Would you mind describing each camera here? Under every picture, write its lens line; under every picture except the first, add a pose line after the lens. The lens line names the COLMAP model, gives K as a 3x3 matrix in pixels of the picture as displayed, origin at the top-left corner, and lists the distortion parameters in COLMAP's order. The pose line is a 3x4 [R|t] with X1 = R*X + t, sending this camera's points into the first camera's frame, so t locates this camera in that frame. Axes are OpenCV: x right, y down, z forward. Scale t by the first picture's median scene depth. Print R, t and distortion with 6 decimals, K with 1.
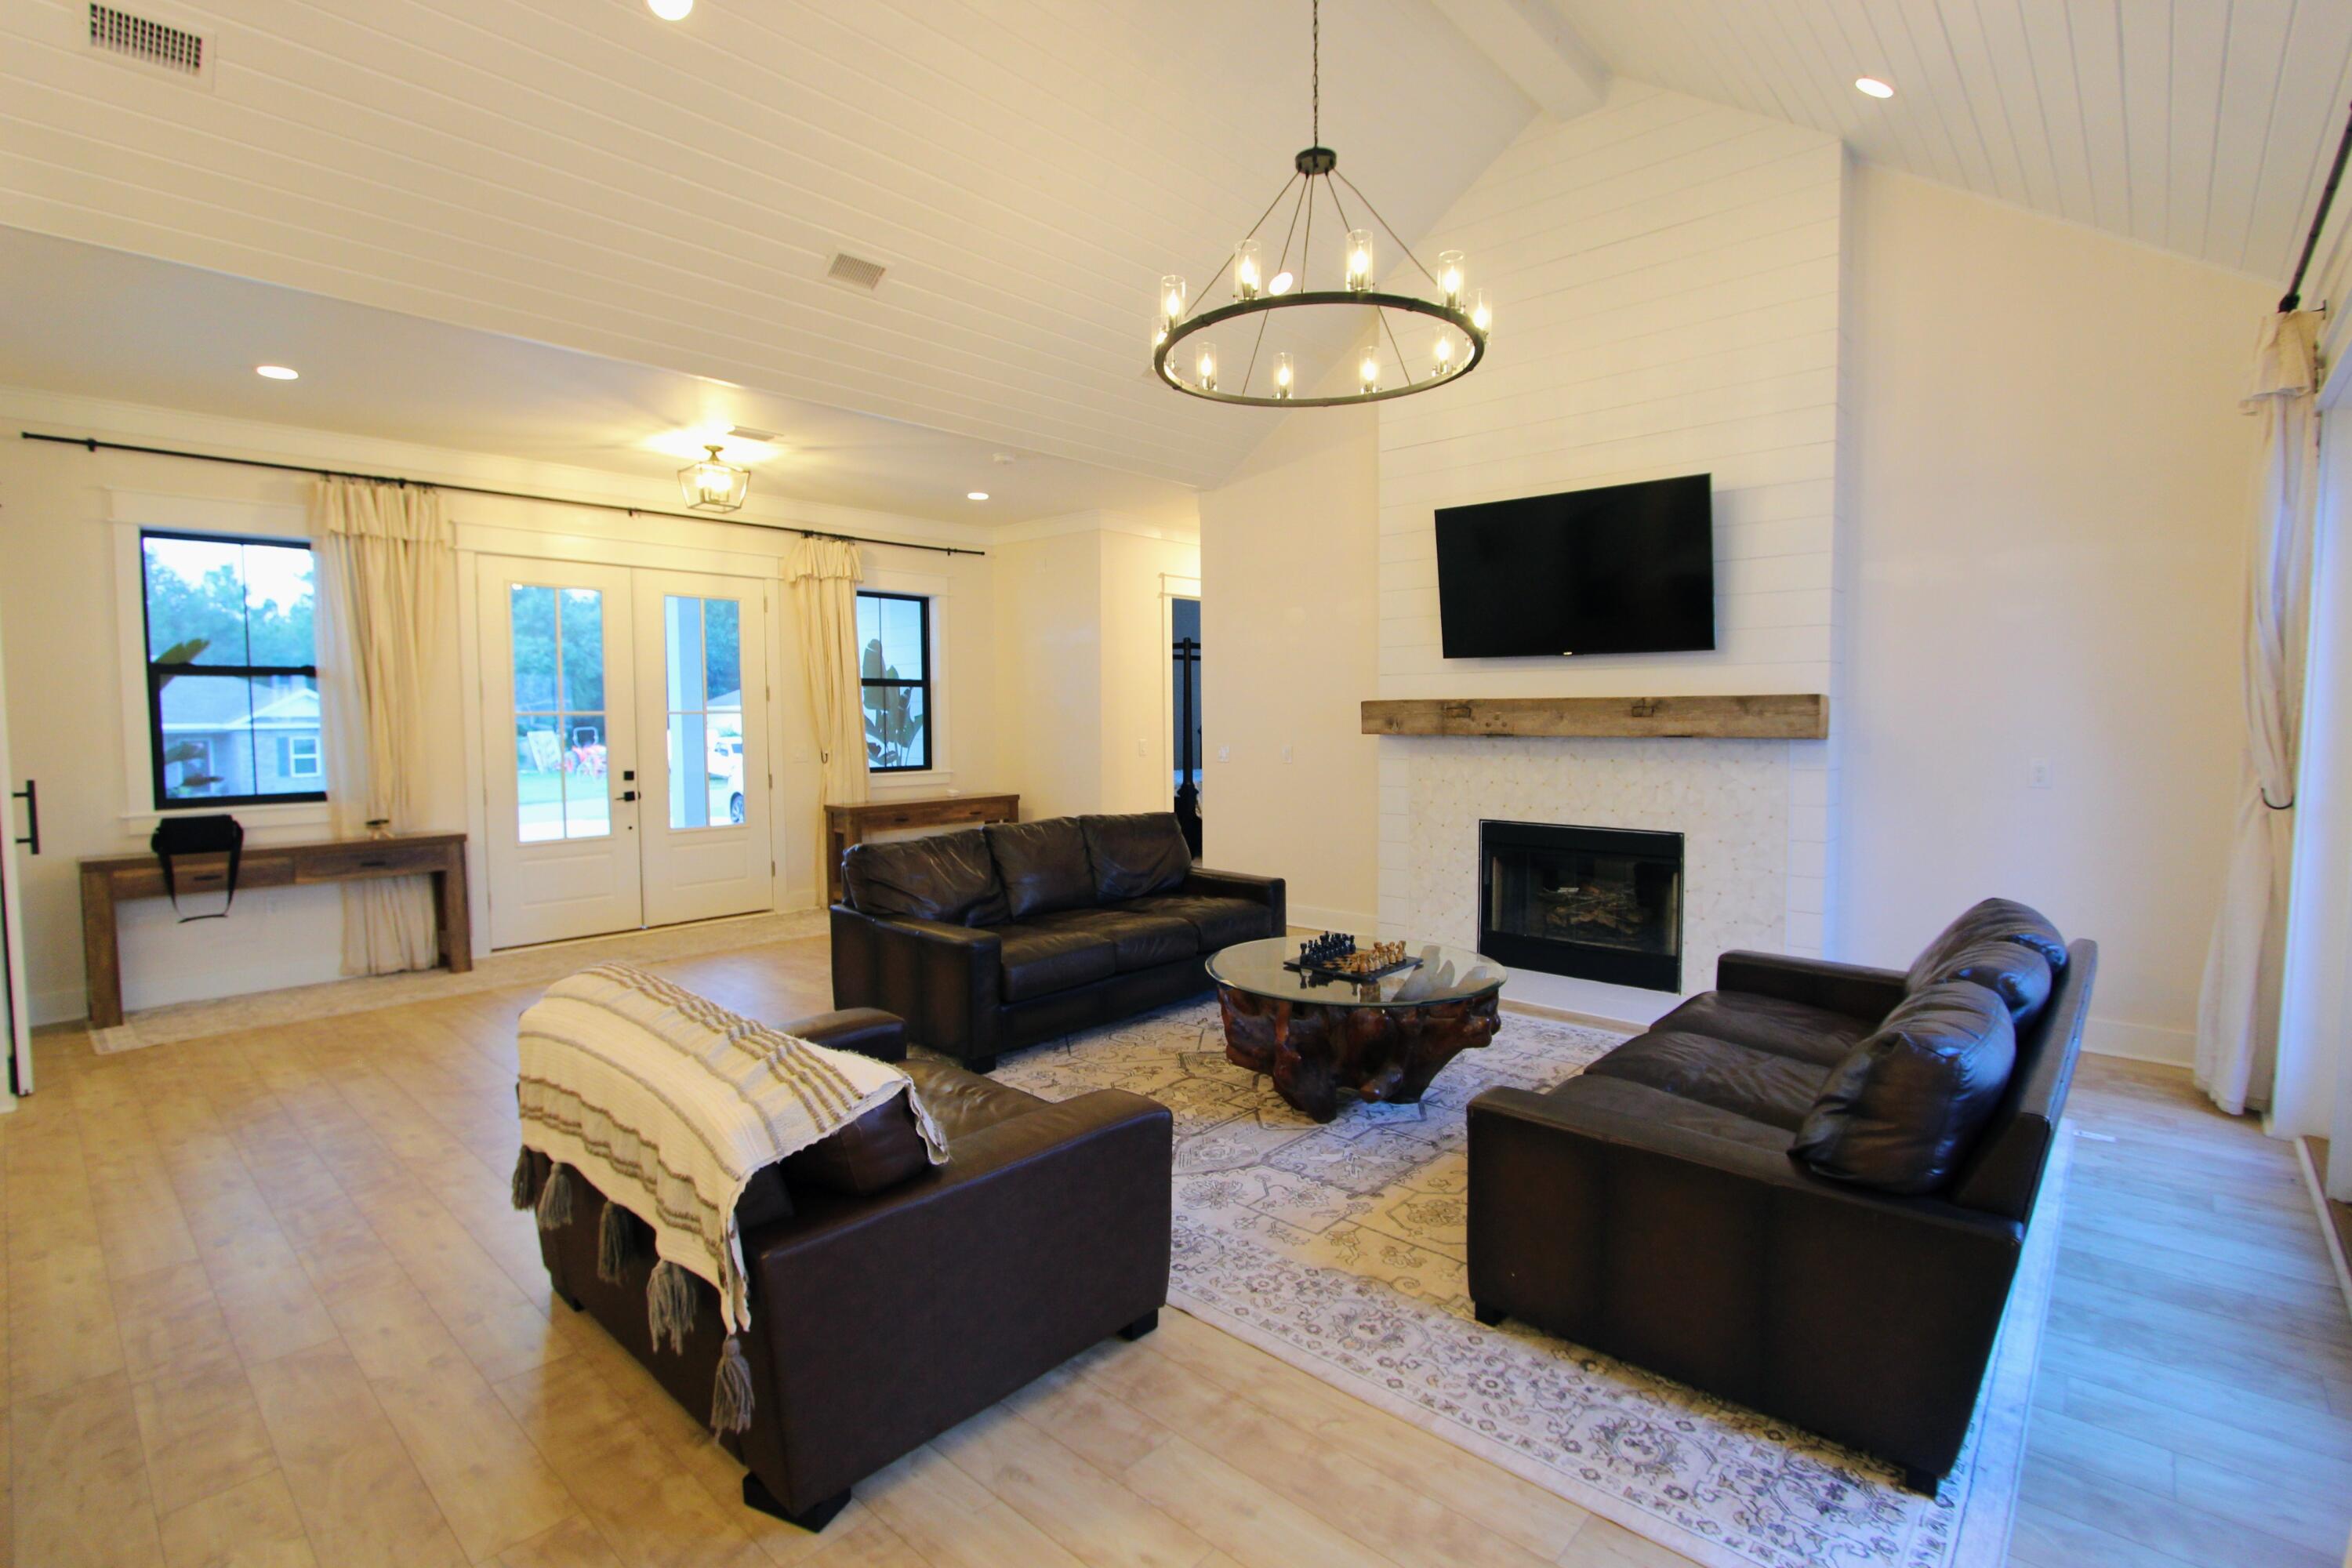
lens RADIAL K [[1089.9, 0, 1172.8], [0, 1089.9, 775.5], [0, 0, 1]] dist [-0.027718, 0.015639]
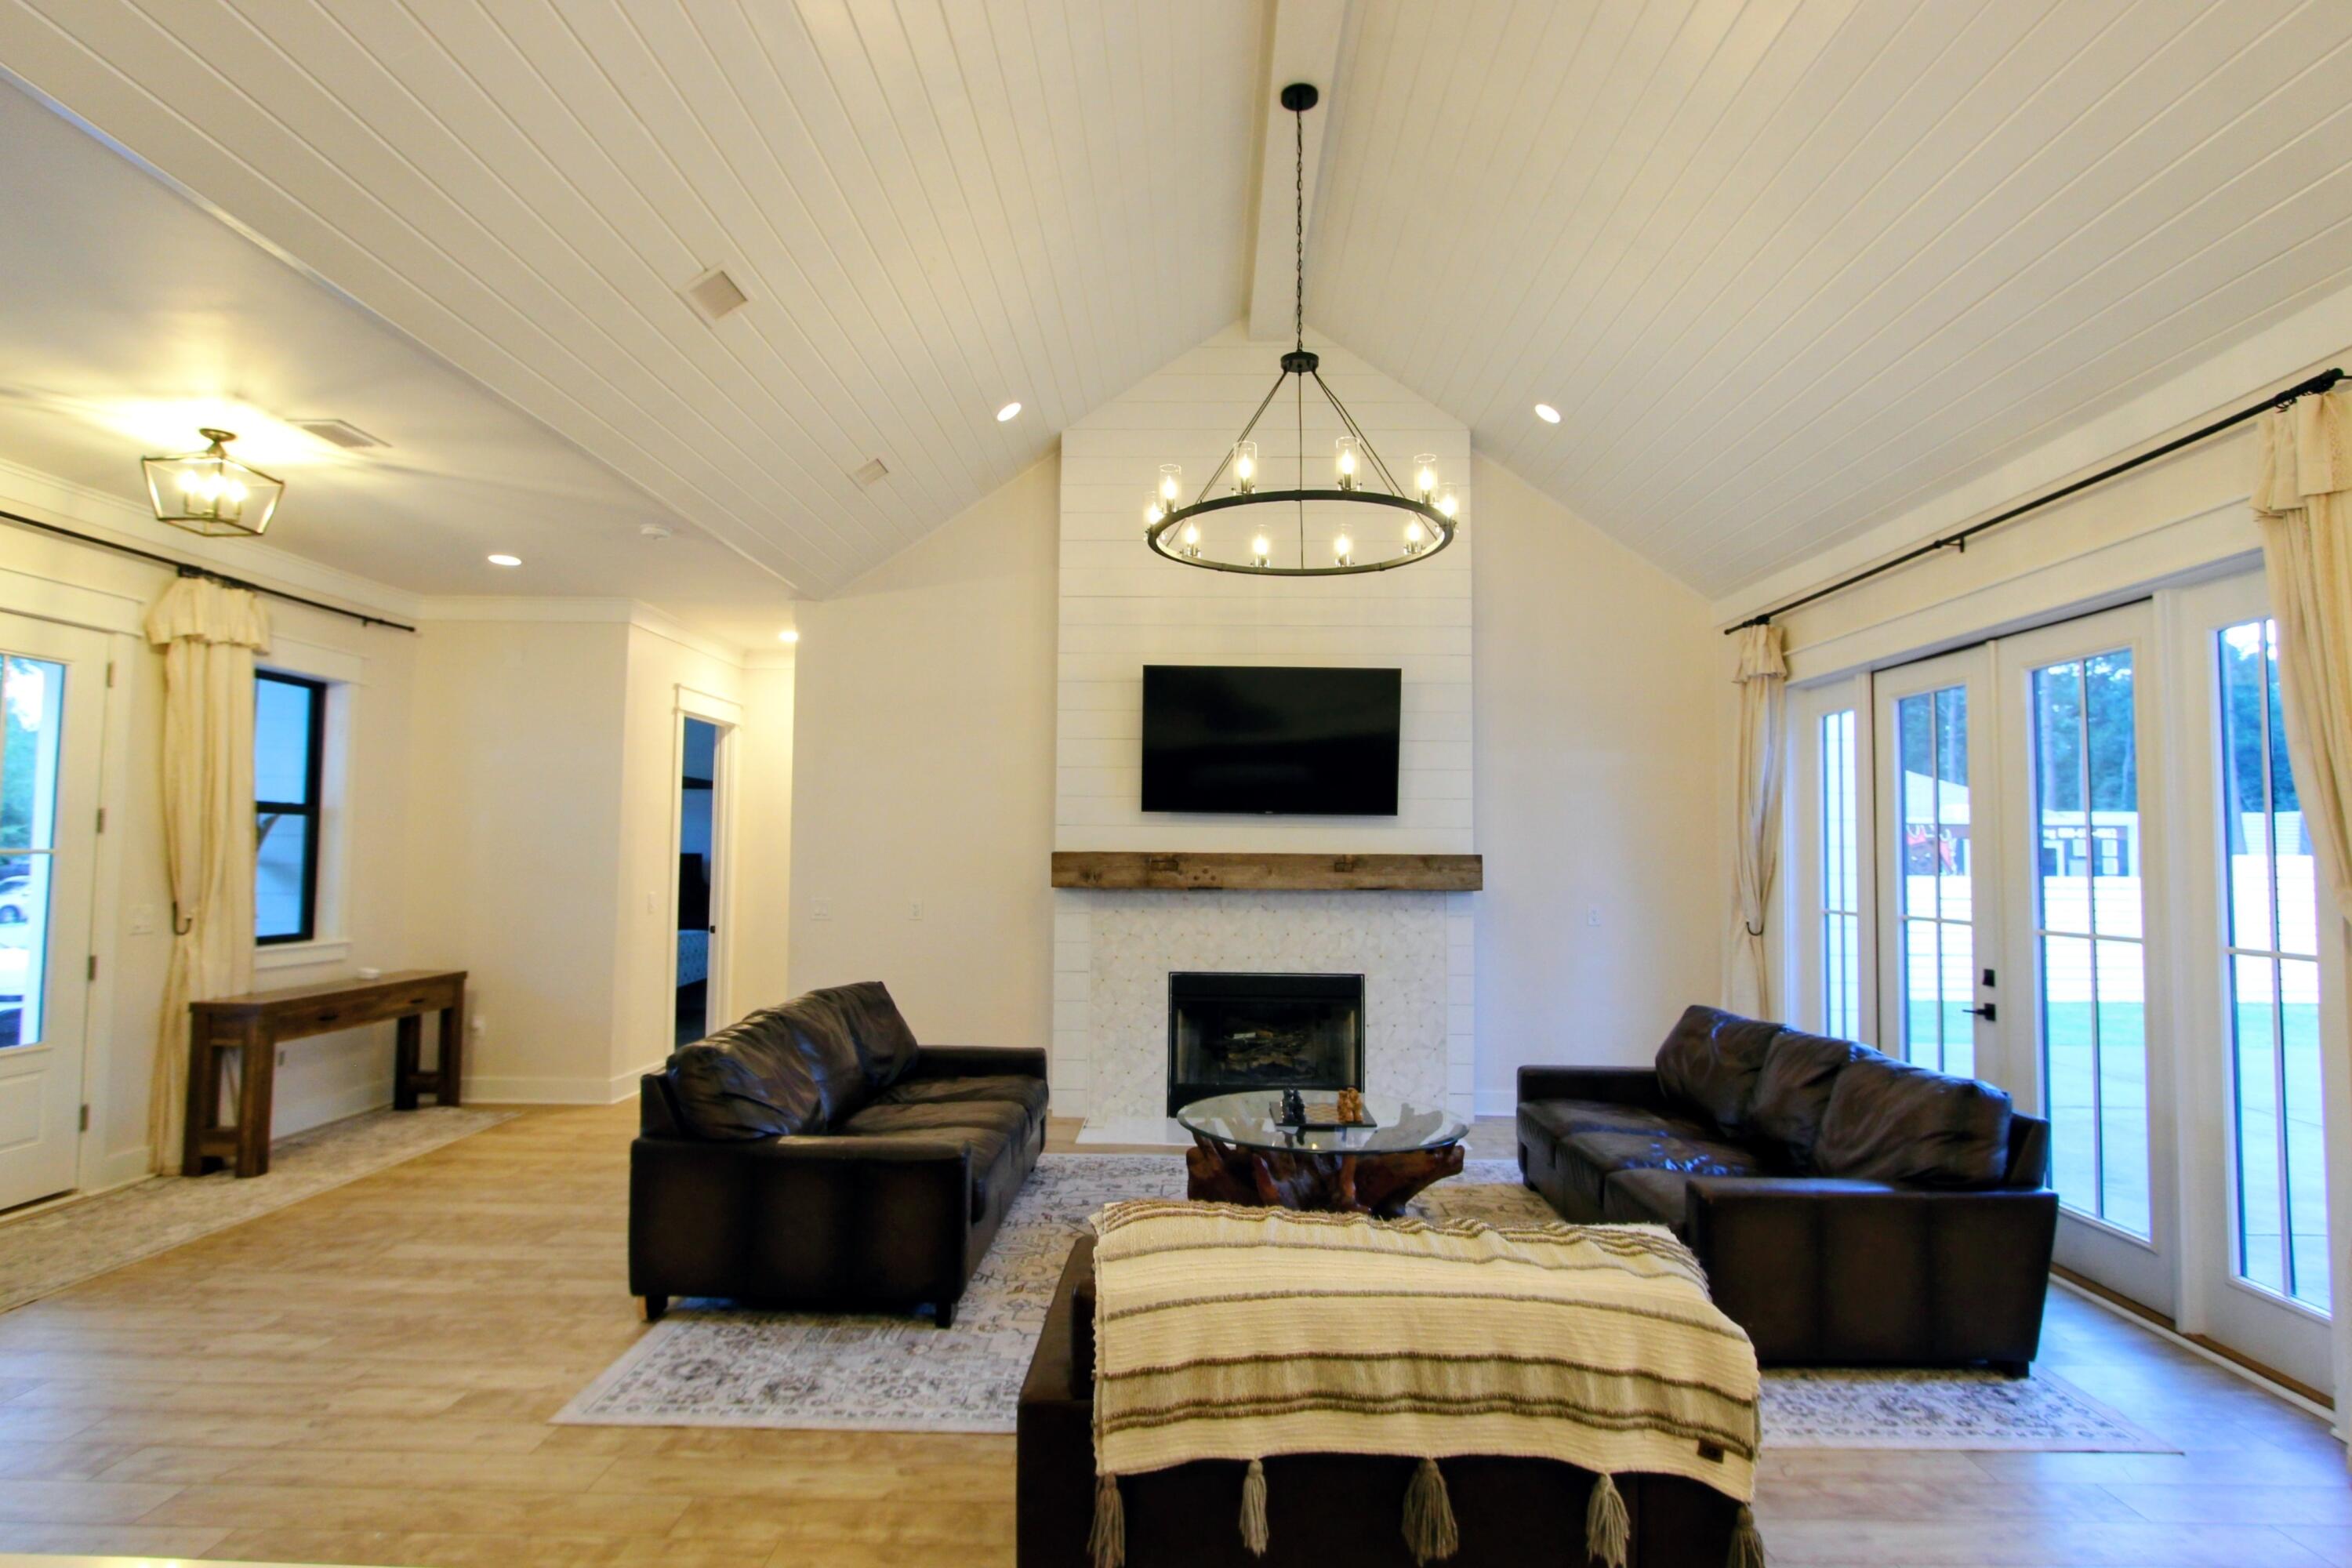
lens RADIAL K [[1236.2, 0, 1178.9], [0, 1236.2, 783.6], [0, 0, 1]] dist [-0.018207, 0.000837]
pose [[0.753724, 0.050201, 0.655271, -0.518944], [0.024363, 0.994258, -0.104195, -0.015080], [-0.656740, 0.094499, 0.748173, 0.138525]]
